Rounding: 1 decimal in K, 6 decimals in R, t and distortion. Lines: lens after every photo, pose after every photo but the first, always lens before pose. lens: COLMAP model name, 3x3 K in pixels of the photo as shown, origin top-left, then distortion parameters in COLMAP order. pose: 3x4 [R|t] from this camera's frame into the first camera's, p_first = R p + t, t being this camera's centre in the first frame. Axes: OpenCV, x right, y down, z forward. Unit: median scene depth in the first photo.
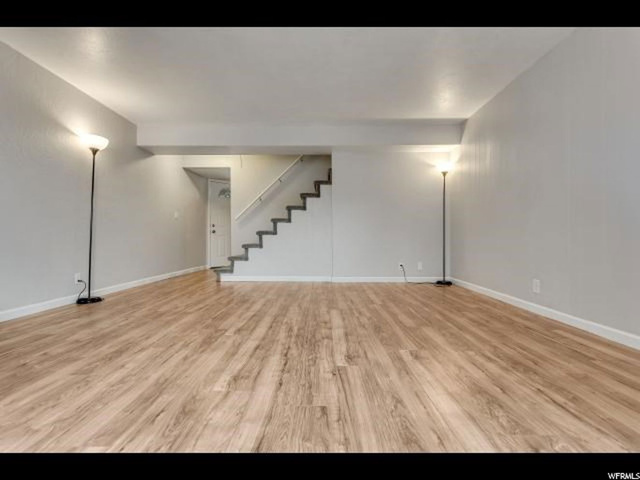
lens RADIAL K [[304.9, 0, 320.9], [0, 304.9, 238.6], [0, 0, 1]] dist [0.001792, -0.000208]
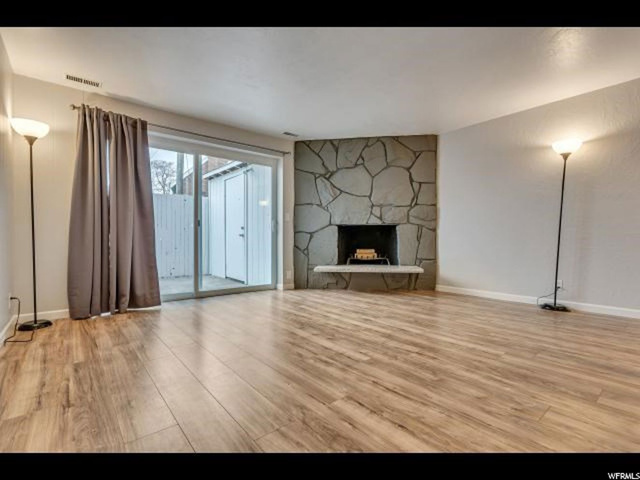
lens RADIAL K [[304.9, 0, 321.1], [0, 304.9, 240.8], [0, 0, 1]] dist [0.001792, -0.000208]
pose [[-0.769598, 0.006592, -0.638494, 0.704885], [0.001404, 0.999962, 0.008632, -0.045053], [0.638527, 0.005747, -0.769578, 1.863045]]
